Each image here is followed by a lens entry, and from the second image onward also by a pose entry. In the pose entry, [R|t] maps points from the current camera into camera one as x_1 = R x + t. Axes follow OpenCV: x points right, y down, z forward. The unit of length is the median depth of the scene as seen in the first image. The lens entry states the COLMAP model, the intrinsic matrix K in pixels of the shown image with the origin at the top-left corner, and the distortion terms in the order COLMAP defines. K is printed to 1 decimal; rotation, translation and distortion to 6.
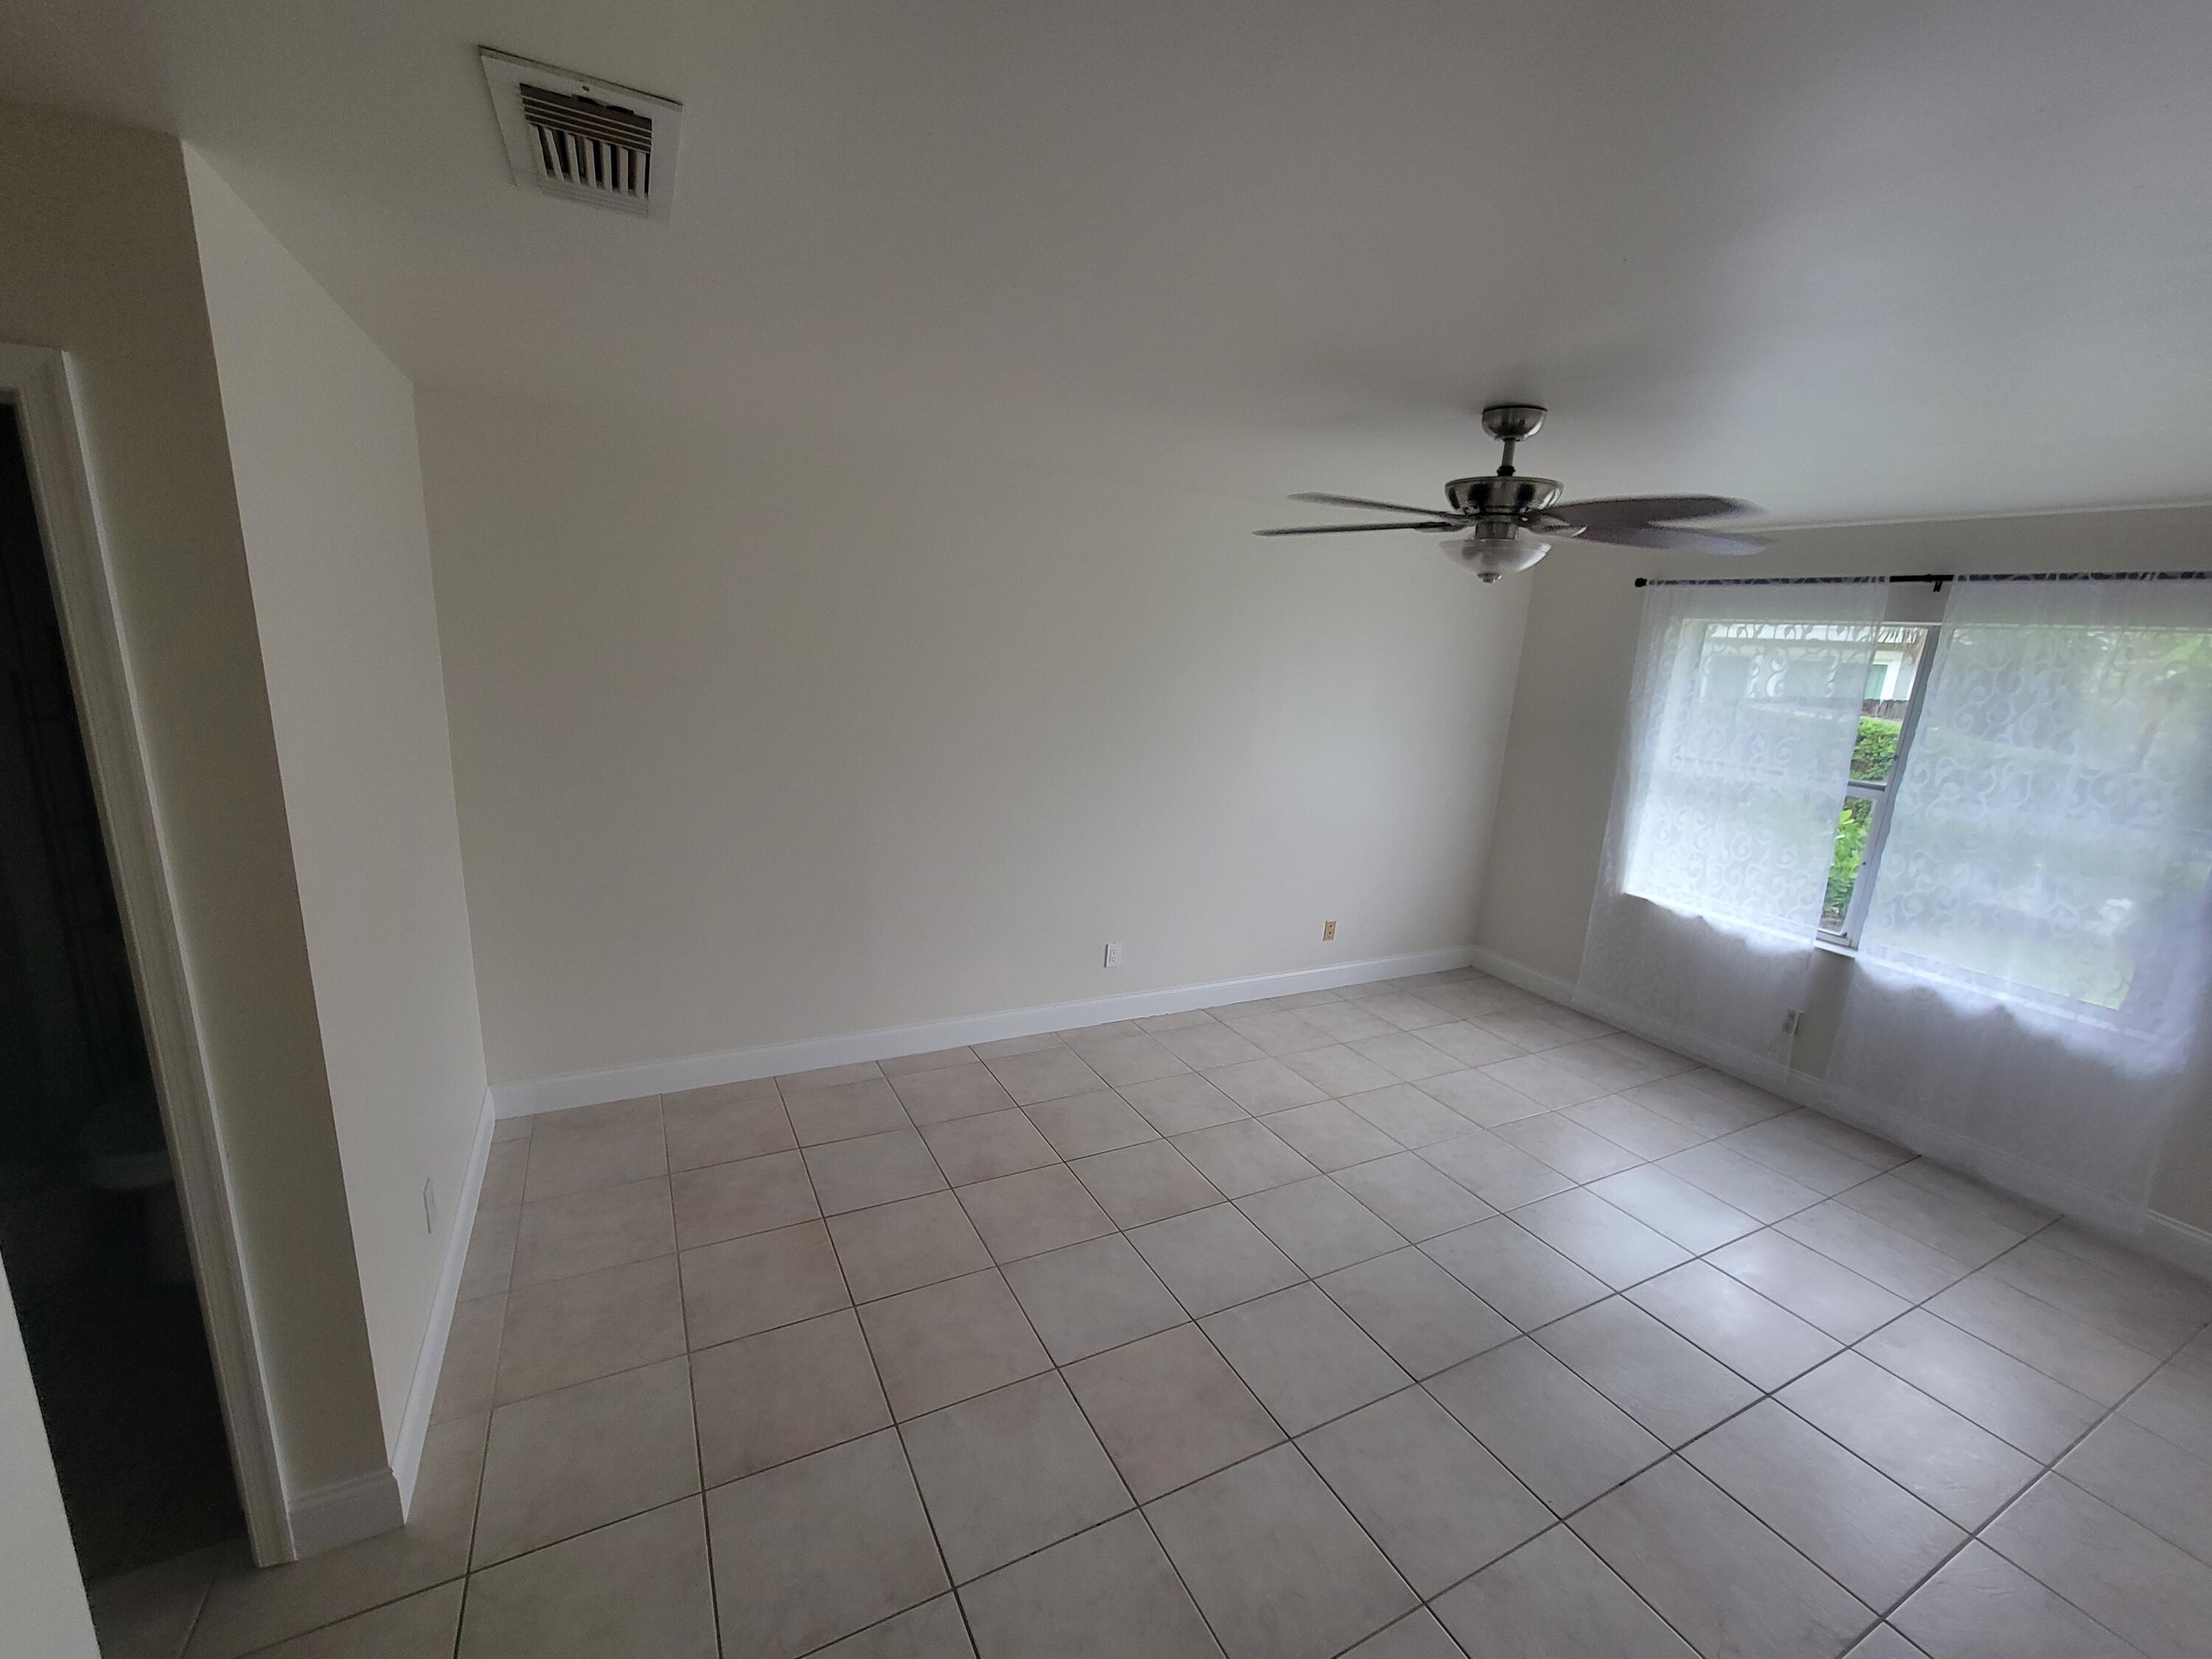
lens RADIAL K [[910.8, 0, 1100.6], [0, 910.8, 831.5], [0, 0, 1]] dist [-0.005295, 0.001131]
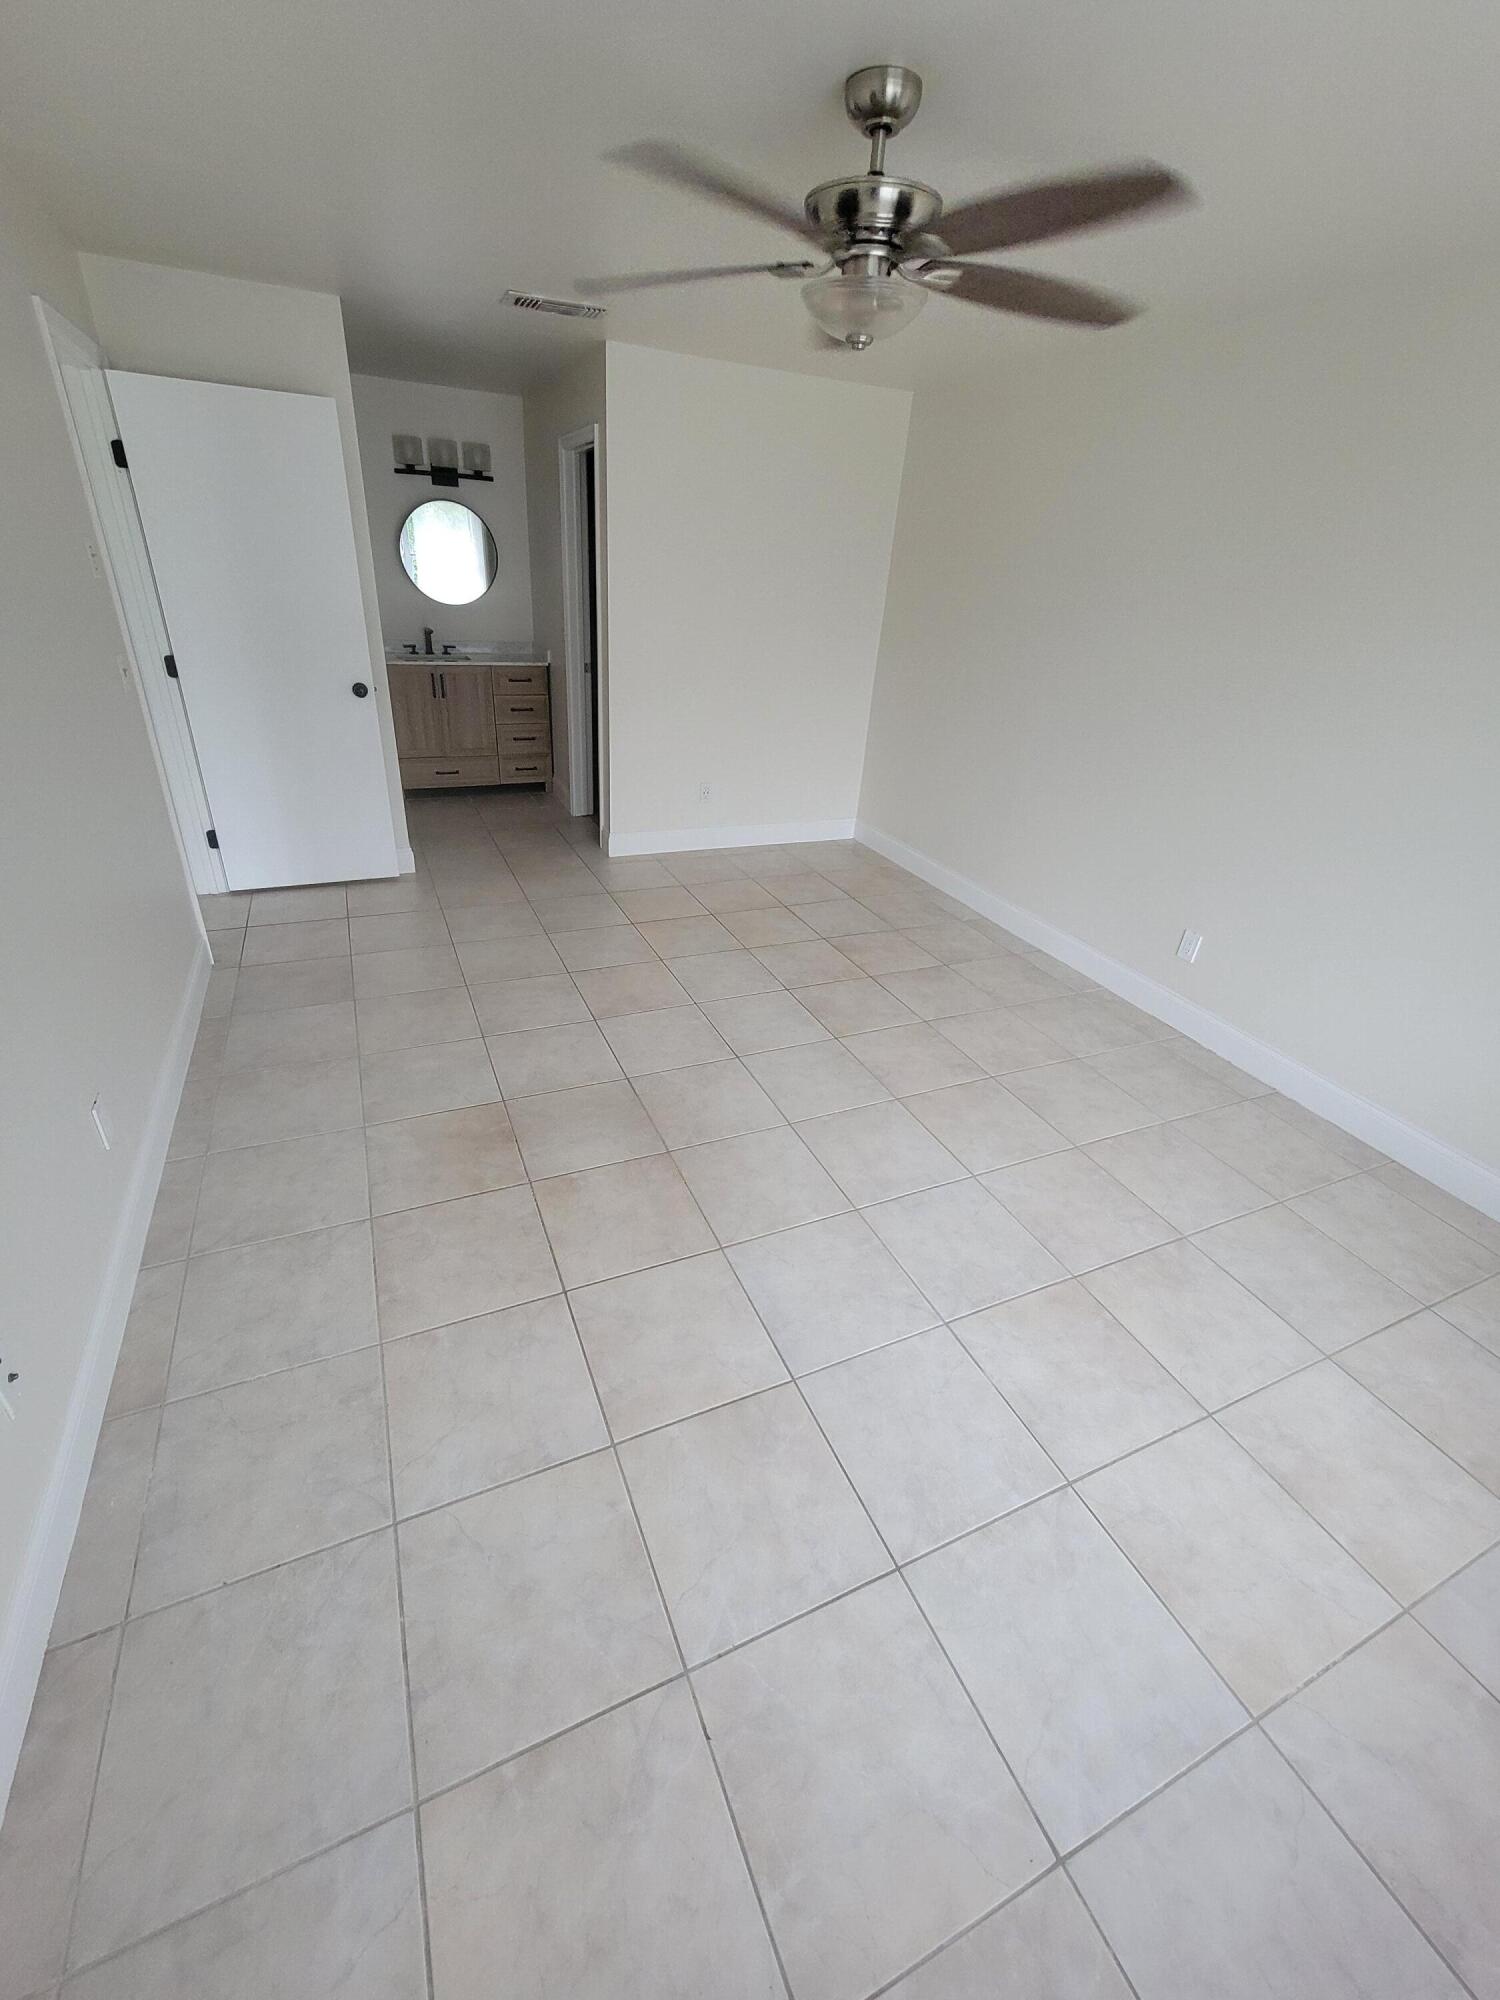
lens RADIAL K [[823.5, 0, 751.4], [0, 823.5, 998.1], [0, 0, 1]] dist [-0.005295, 0.001131]
pose [[-0.039099, 0.412223, -0.910244, 0.823643], [-0.295205, 0.865515, 0.404646, -0.011078], [0.954634, 0.284529, 0.087850, 0.632447]]
